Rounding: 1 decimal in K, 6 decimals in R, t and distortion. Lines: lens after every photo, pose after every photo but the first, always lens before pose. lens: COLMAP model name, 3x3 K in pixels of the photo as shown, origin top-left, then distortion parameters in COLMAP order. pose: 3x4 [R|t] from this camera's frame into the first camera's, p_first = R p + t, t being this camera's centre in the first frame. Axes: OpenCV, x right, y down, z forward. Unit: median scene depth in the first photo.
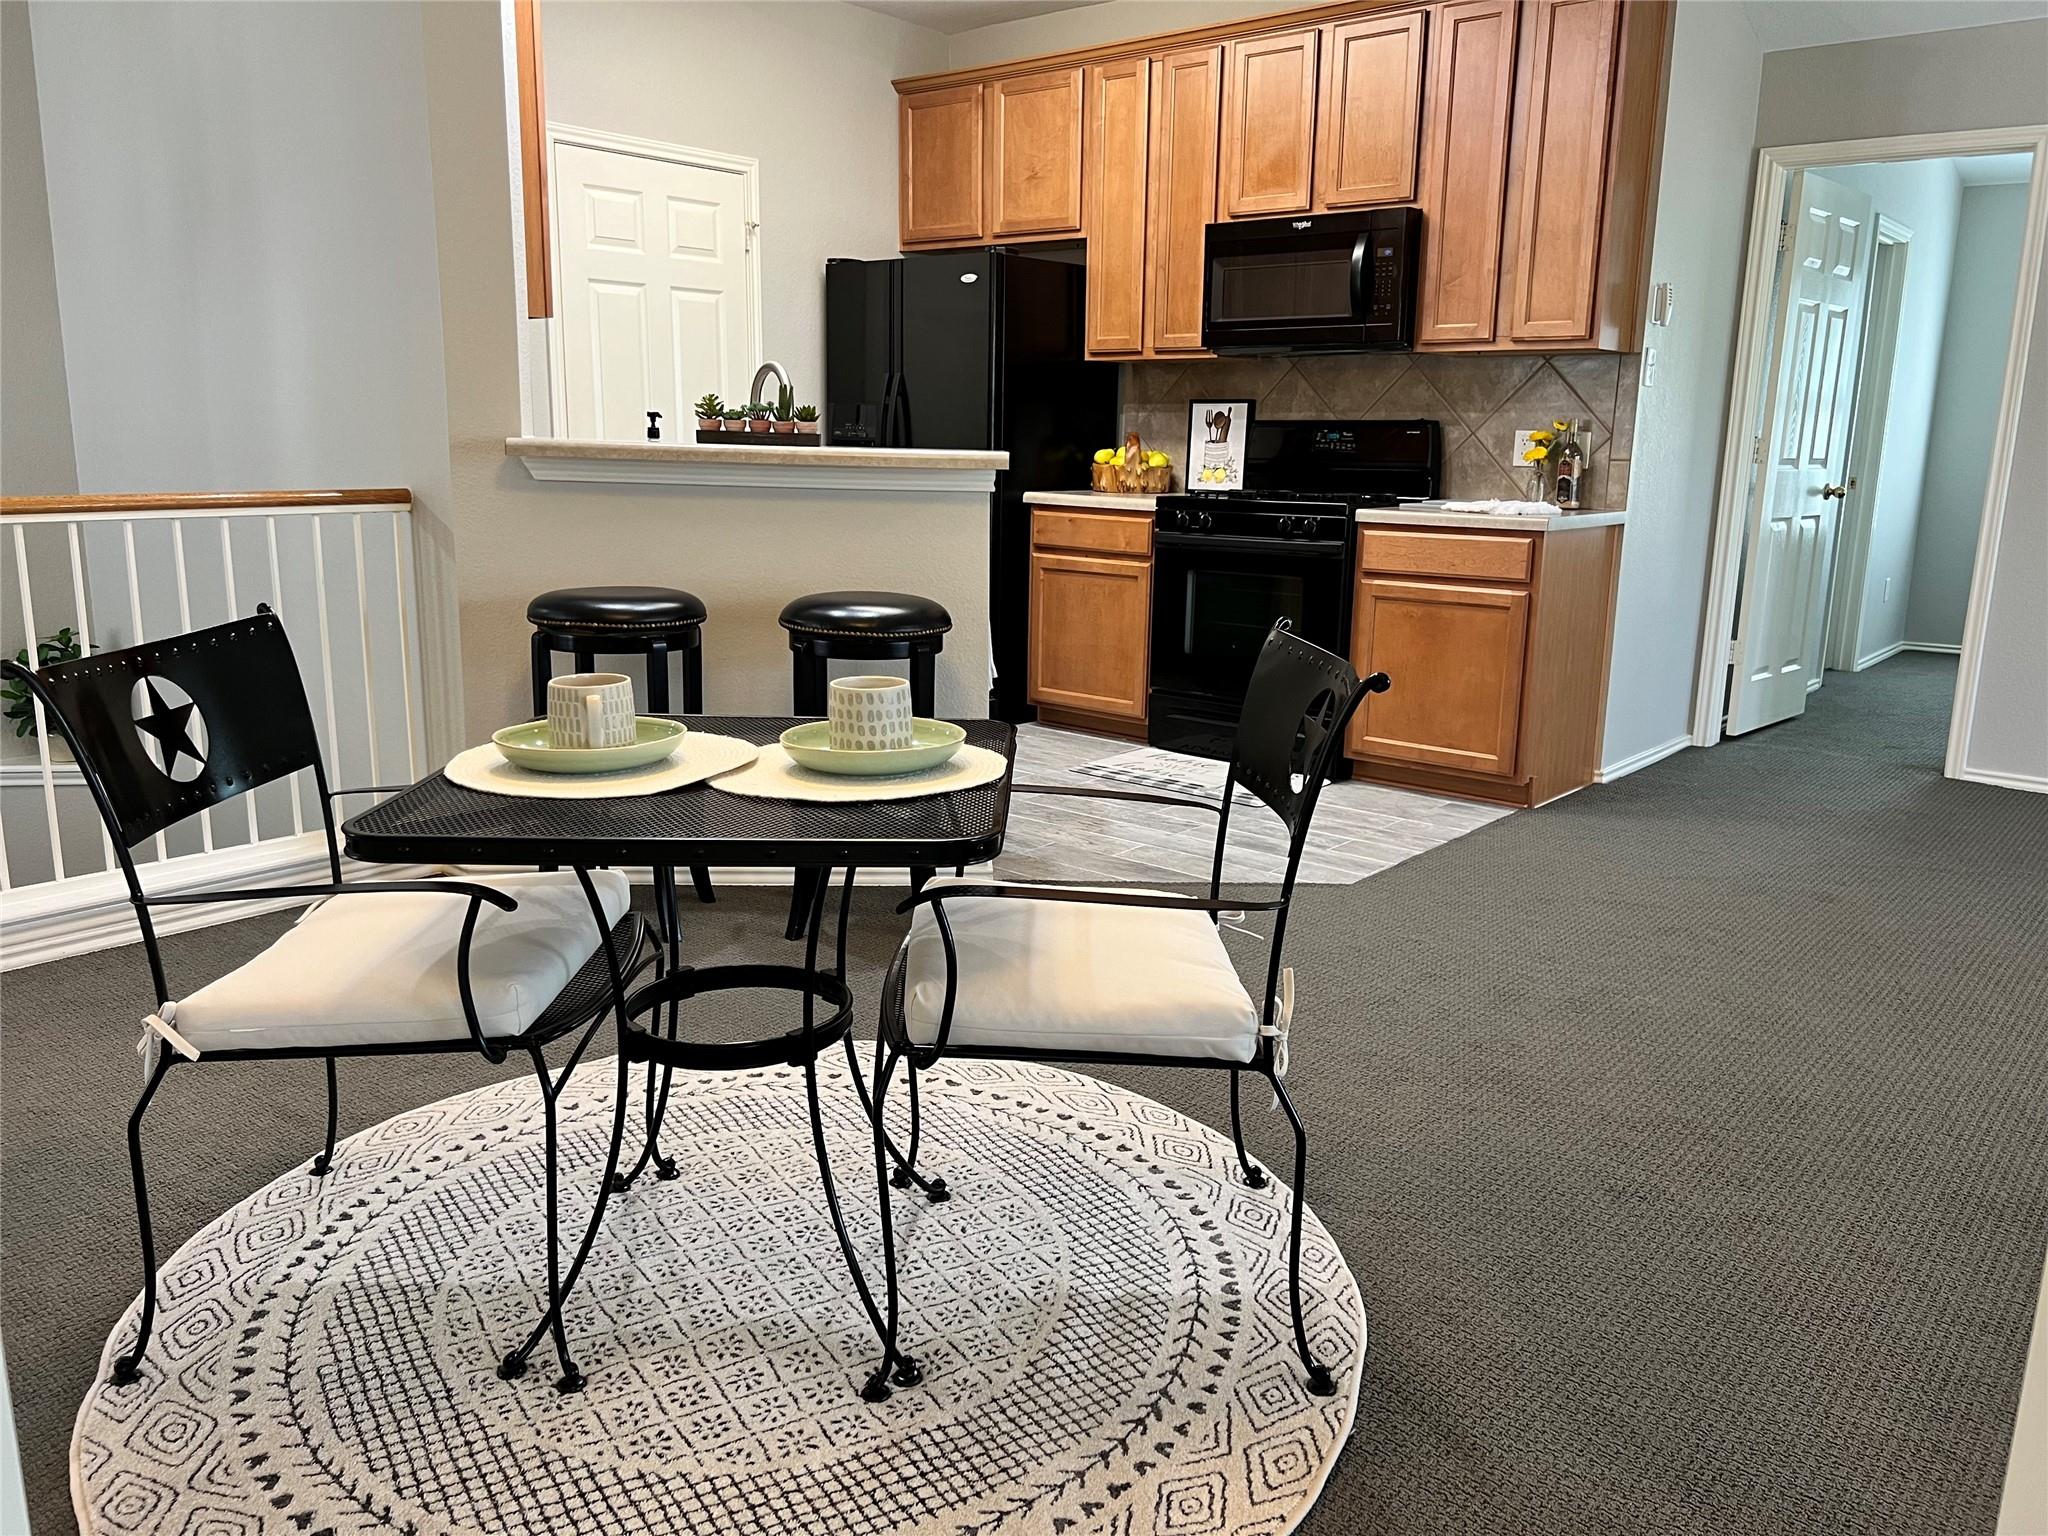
lens RADIAL K [[1538.3, 0, 1014.4], [0, 1538.3, 768.5], [0, 0, 1]] dist [0.056718, -0.064693]
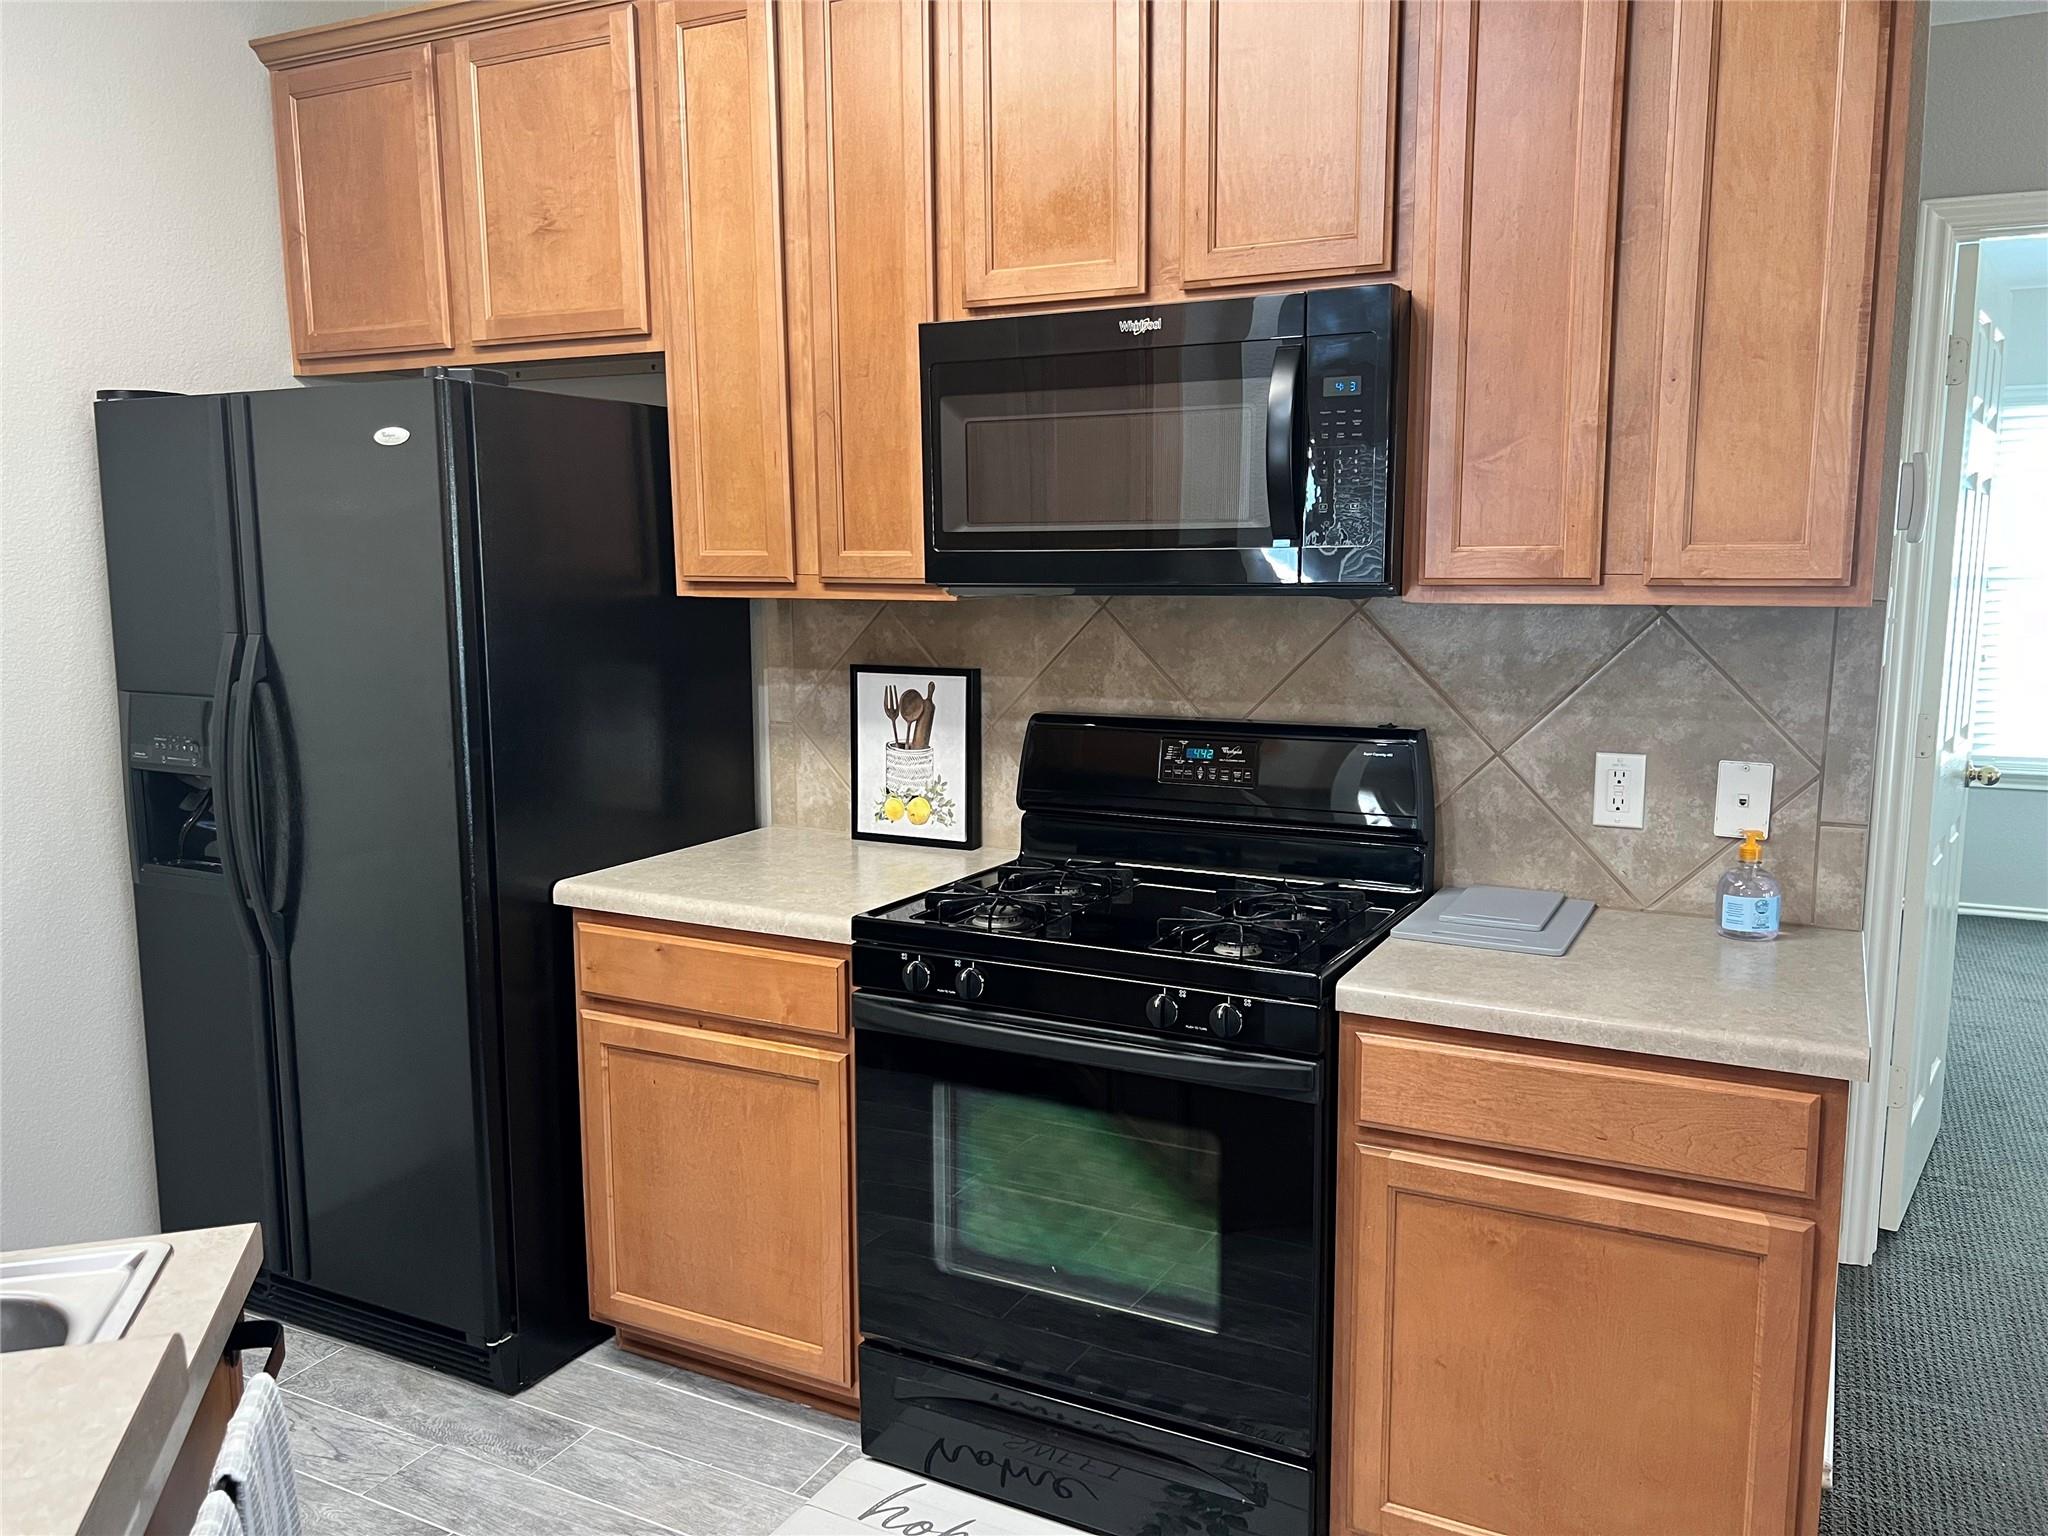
lens RADIAL K [[1538.3, 0, 1022.3], [0, 1538.3, 783.3], [0, 0, 1]] dist [0.056718, -0.064693]
pose [[0.973684, -0.053410, 0.221556, 0.042836], [0.068473, 0.995794, -0.060870, -0.178405], [-0.217373, 0.074439, 0.973246, 0.535369]]
